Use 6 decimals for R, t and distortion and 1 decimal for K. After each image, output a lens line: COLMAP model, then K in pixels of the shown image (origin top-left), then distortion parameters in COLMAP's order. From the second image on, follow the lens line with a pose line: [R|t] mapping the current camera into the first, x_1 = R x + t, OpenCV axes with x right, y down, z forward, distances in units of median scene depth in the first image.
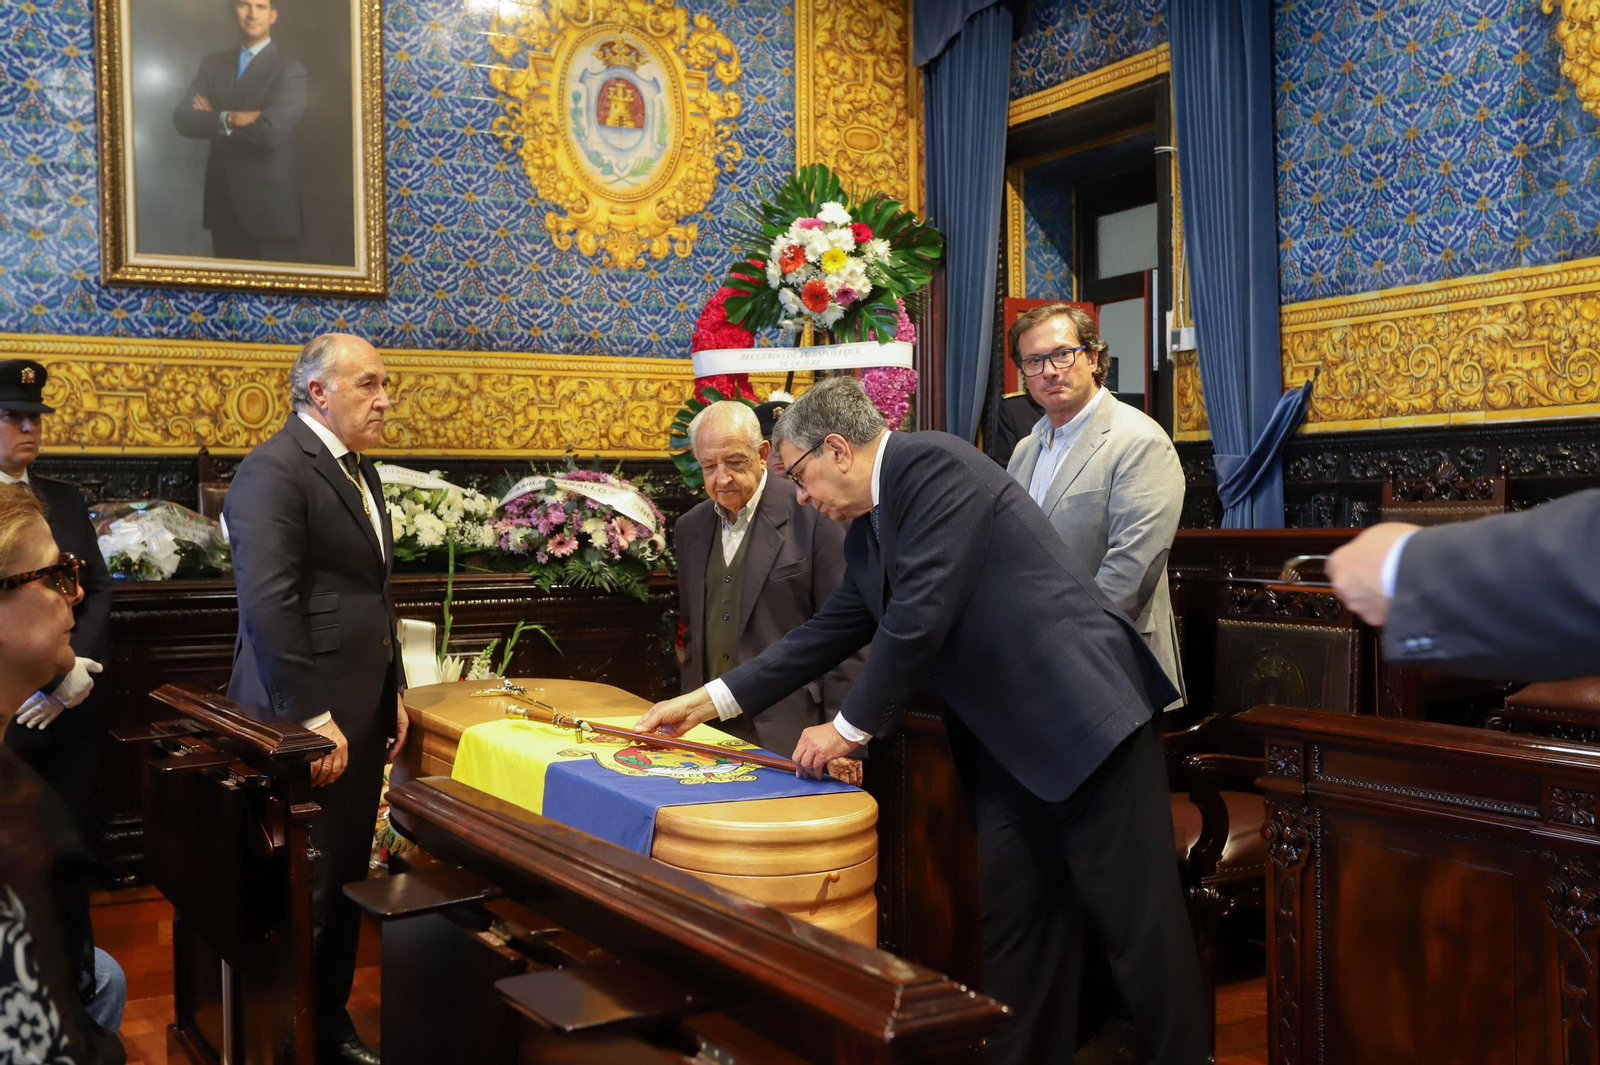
lens RADIAL K [[1742.1, 0, 795.6], [0, 1742.1, 527.9], [0, 0, 1]] dist [0.064426, 0.000000]
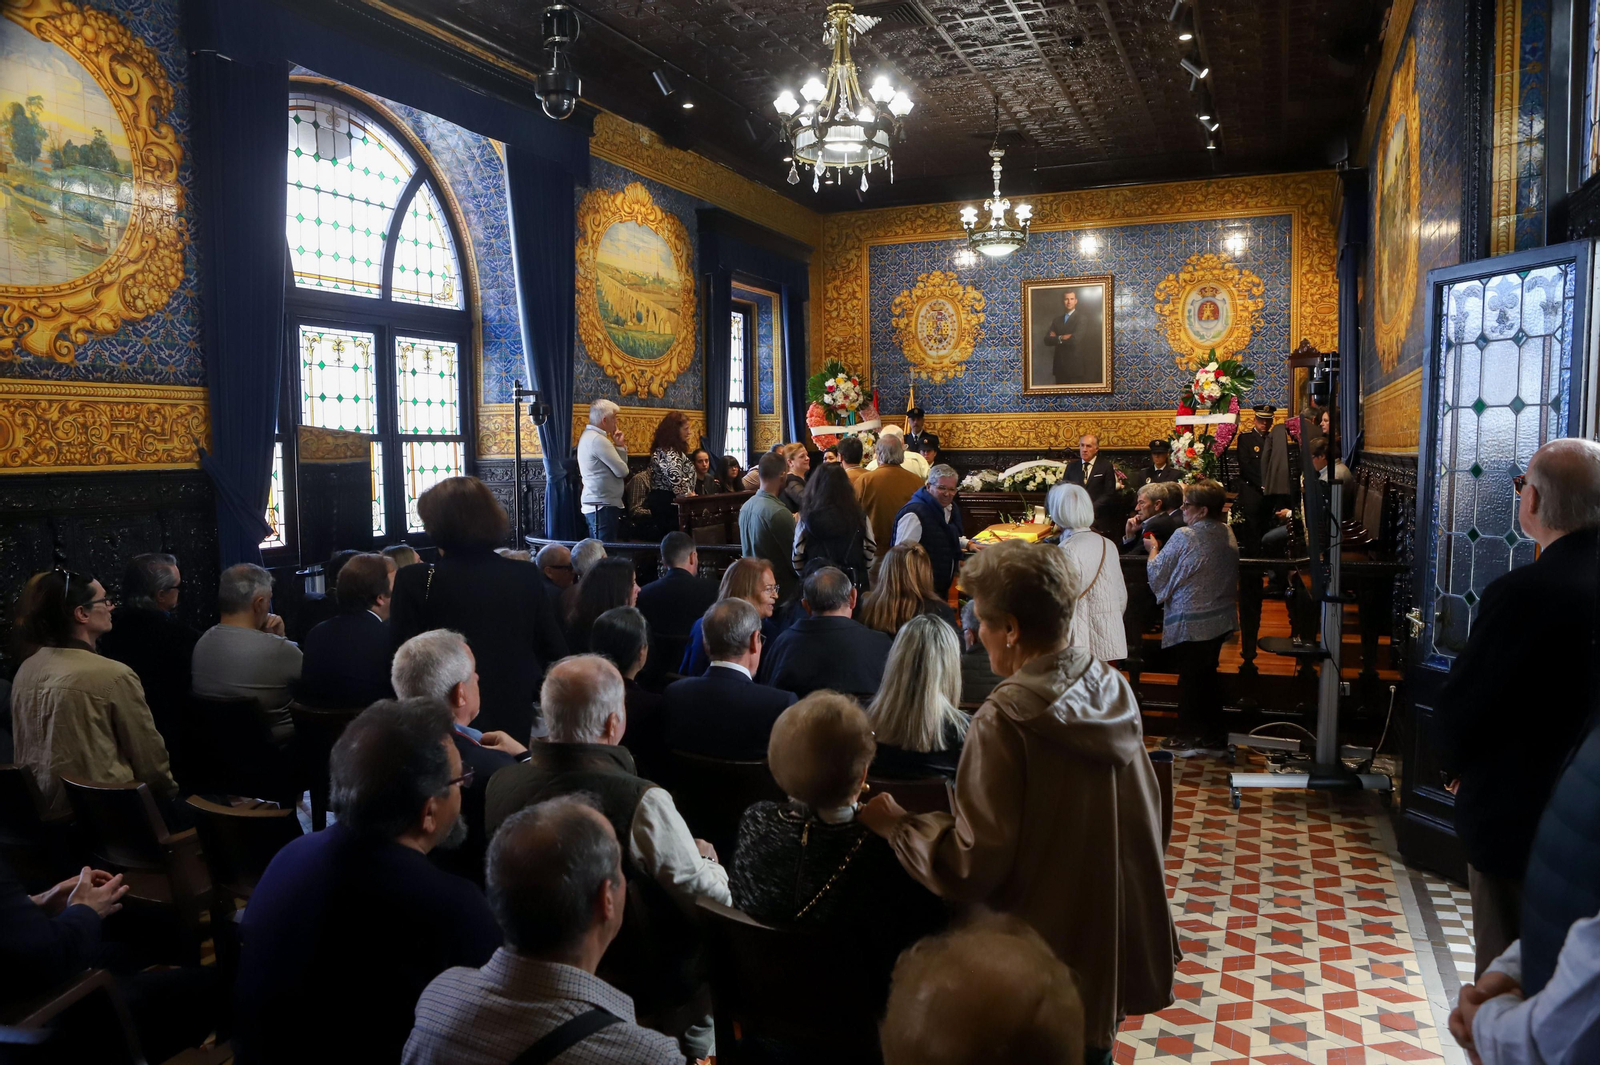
lens RADIAL K [[1182.9, 0, 844.5], [0, 1182.9, 526.6], [0, 0, 1]] dist [-0.041328, 0.025464]
pose [[0.652330, 0.058843, -0.755648, 0.989541], [-0.002453, 0.997140, 0.075530, -0.062546], [0.757932, -0.047417, 0.650609, -0.616255]]
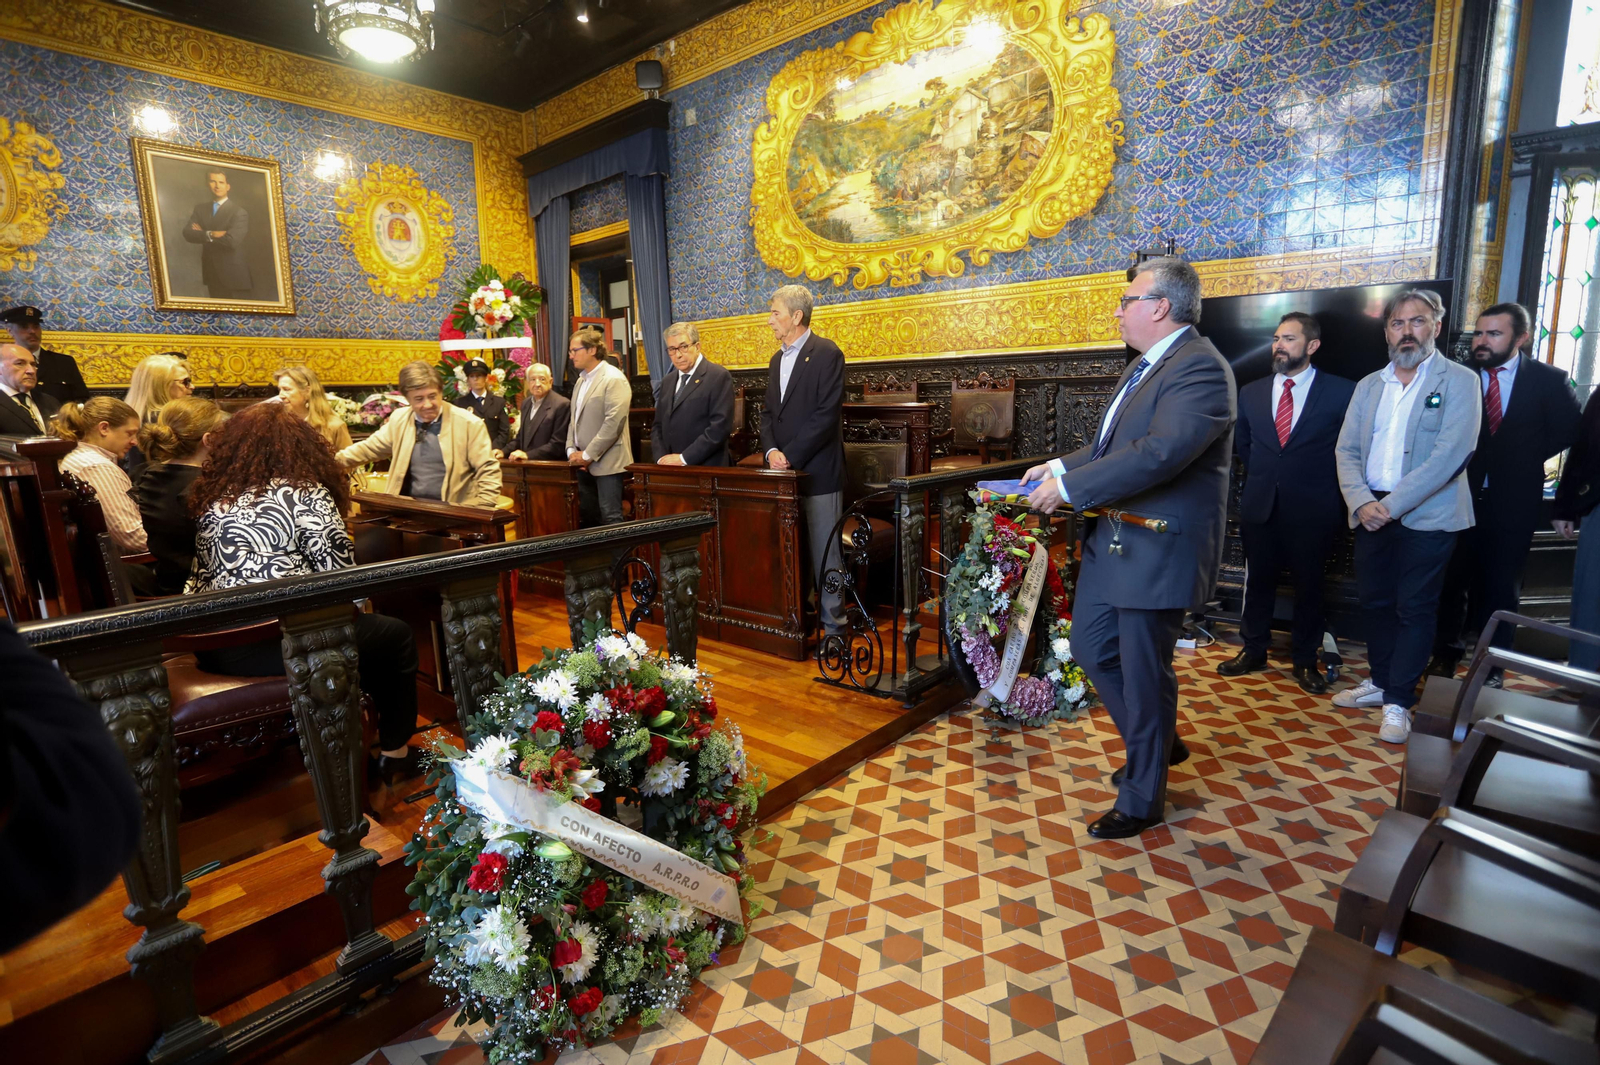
lens RADIAL K [[802.8, 0, 791.8], [0, 802.8, 533.7], [0, 0, 1]] dist [-0.056152, 0.026722]
pose [[0.941092, -0.070085, 0.330809, 0.018251], [0.018479, 0.987483, 0.156639, 0.001636], [-0.337646, -0.141299, 0.930607, -0.231699]]
